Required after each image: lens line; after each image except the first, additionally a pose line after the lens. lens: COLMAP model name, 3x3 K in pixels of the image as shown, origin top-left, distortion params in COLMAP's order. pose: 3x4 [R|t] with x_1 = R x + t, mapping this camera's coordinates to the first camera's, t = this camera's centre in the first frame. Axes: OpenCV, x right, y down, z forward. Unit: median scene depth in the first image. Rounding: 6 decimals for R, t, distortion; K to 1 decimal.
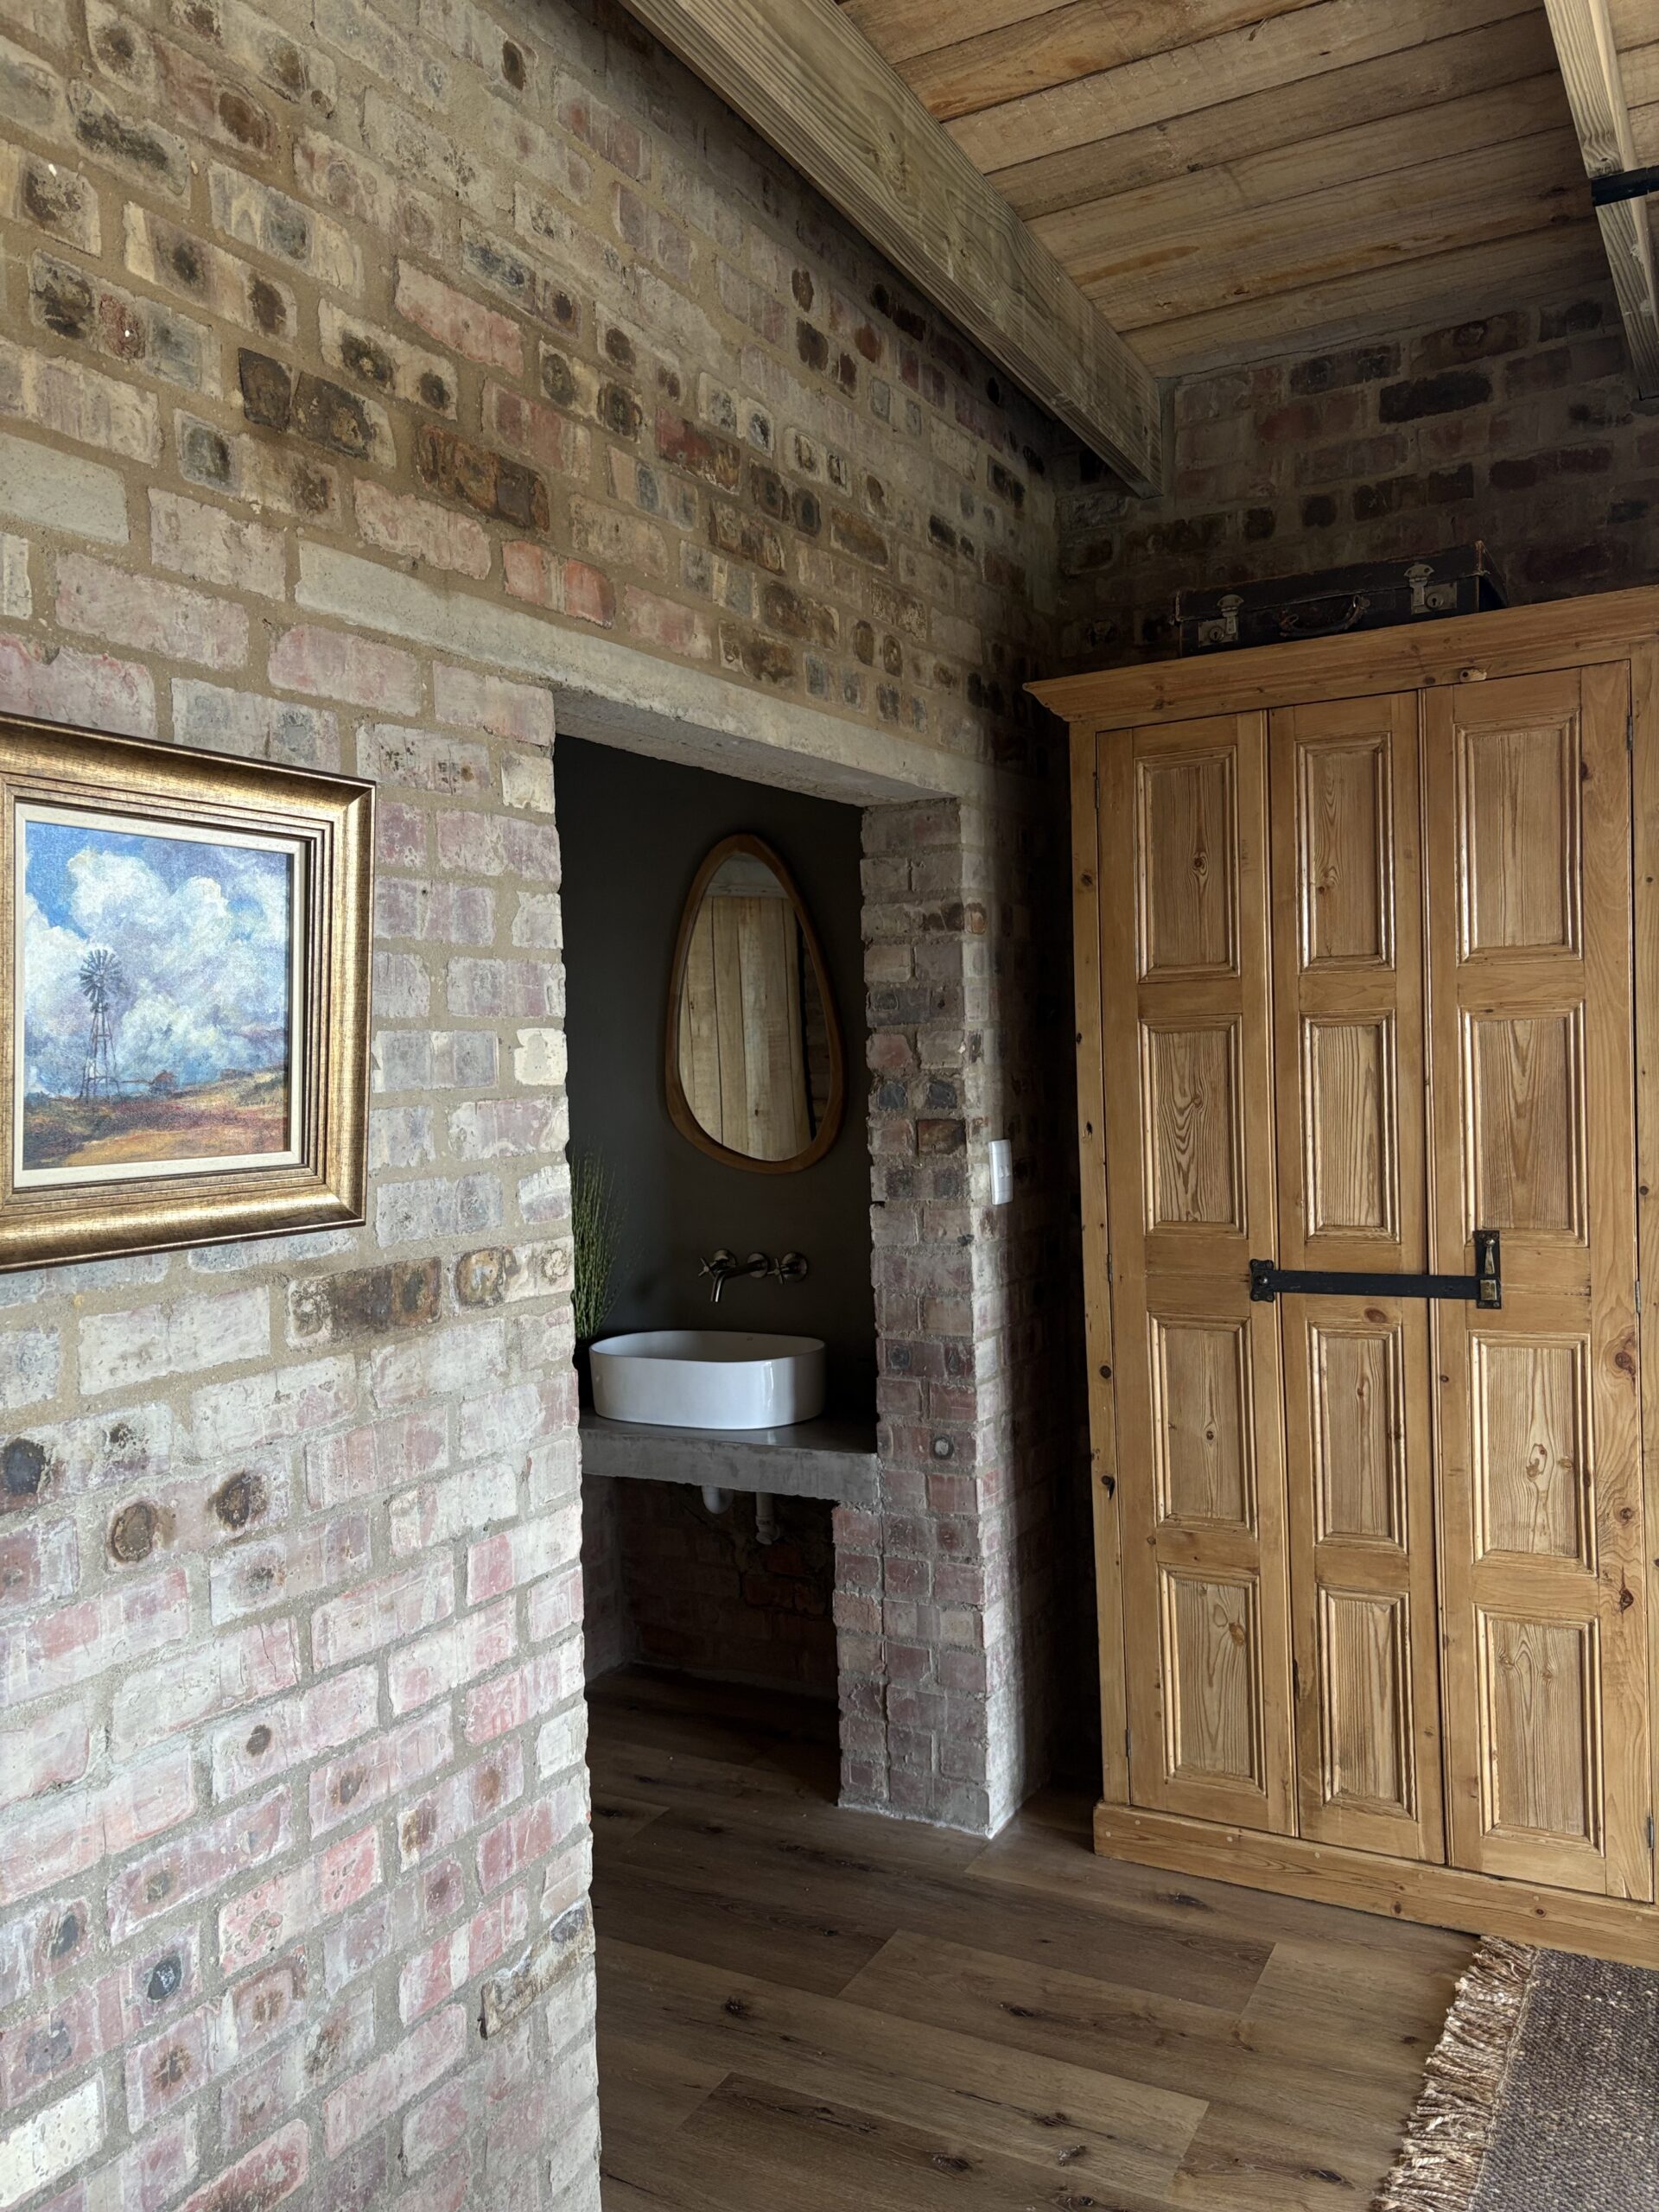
lens RADIAL K [[1701.5, 0, 844.6], [0, 1701.5, 1144.4], [0, 0, 1]] dist [0.021229, 0.008159]
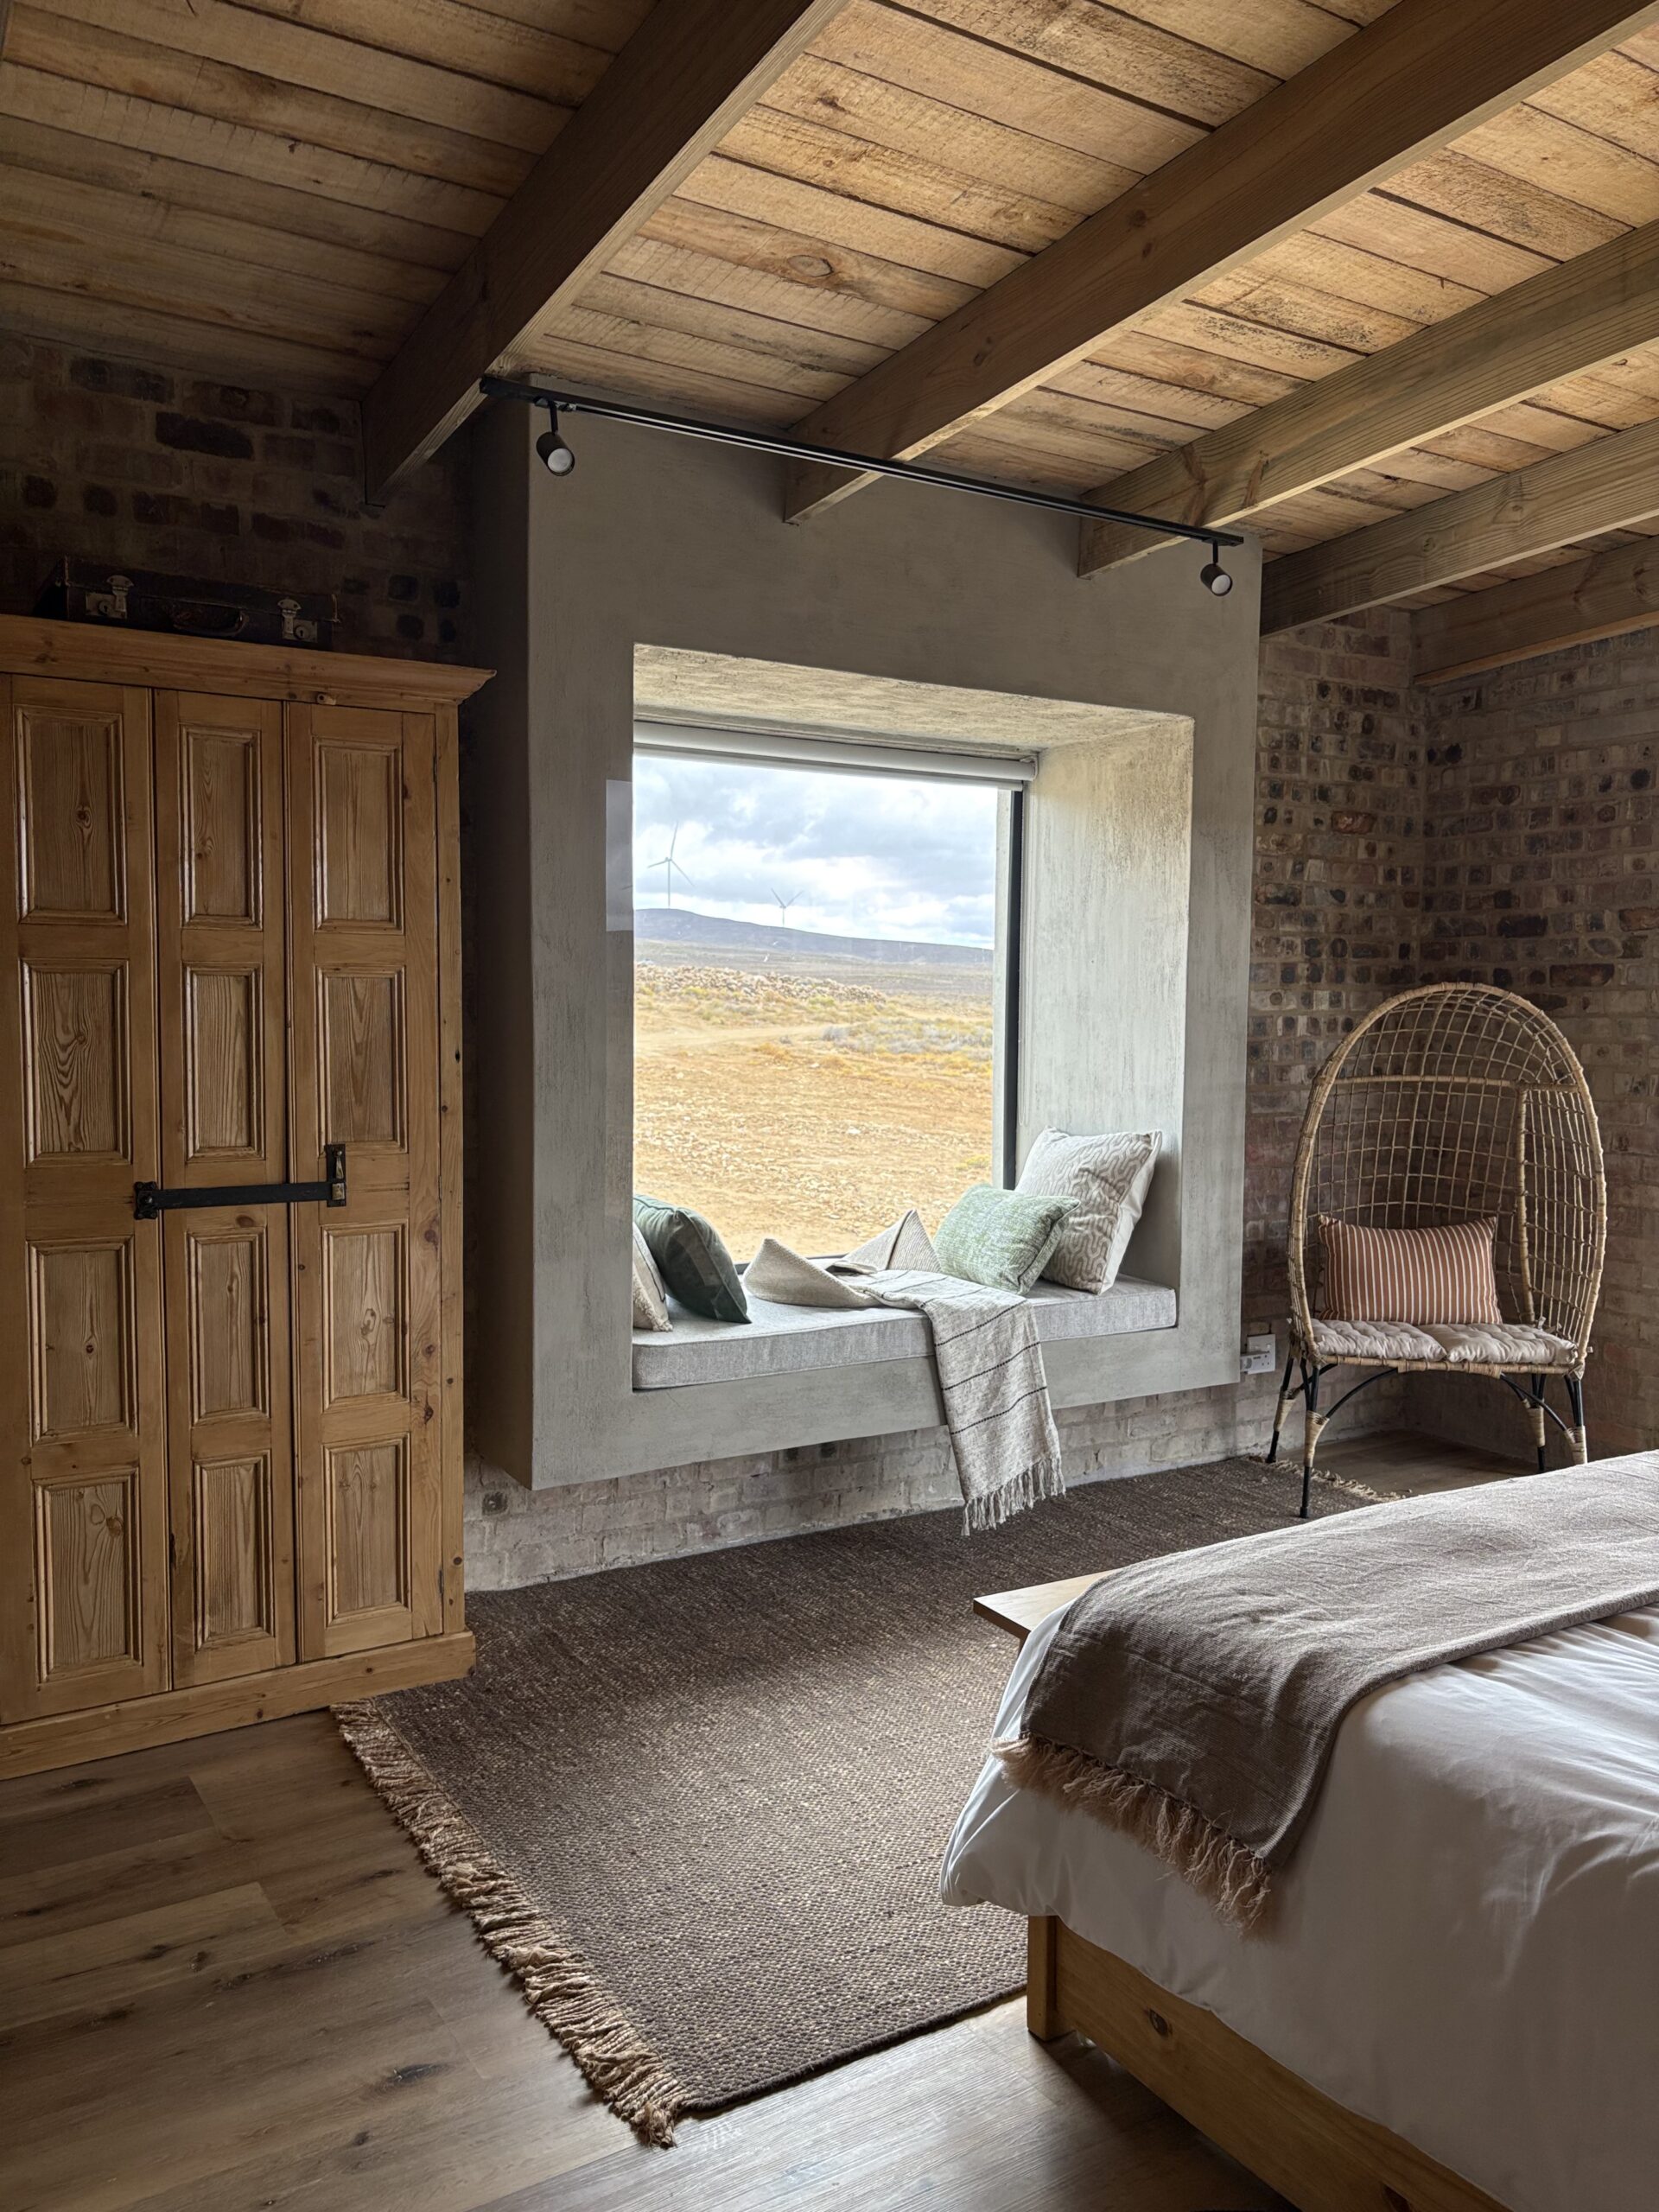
lens RADIAL K [[1701.5, 0, 844.6], [0, 1701.5, 1144.4], [0, 0, 1]] dist [0.021229, 0.008159]
pose [[0.484198, -0.036539, 0.874195, -0.519775], [0.021550, 0.999323, 0.029833, 0.020221], [-0.874693, 0.004394, 0.484657, 0.060735]]
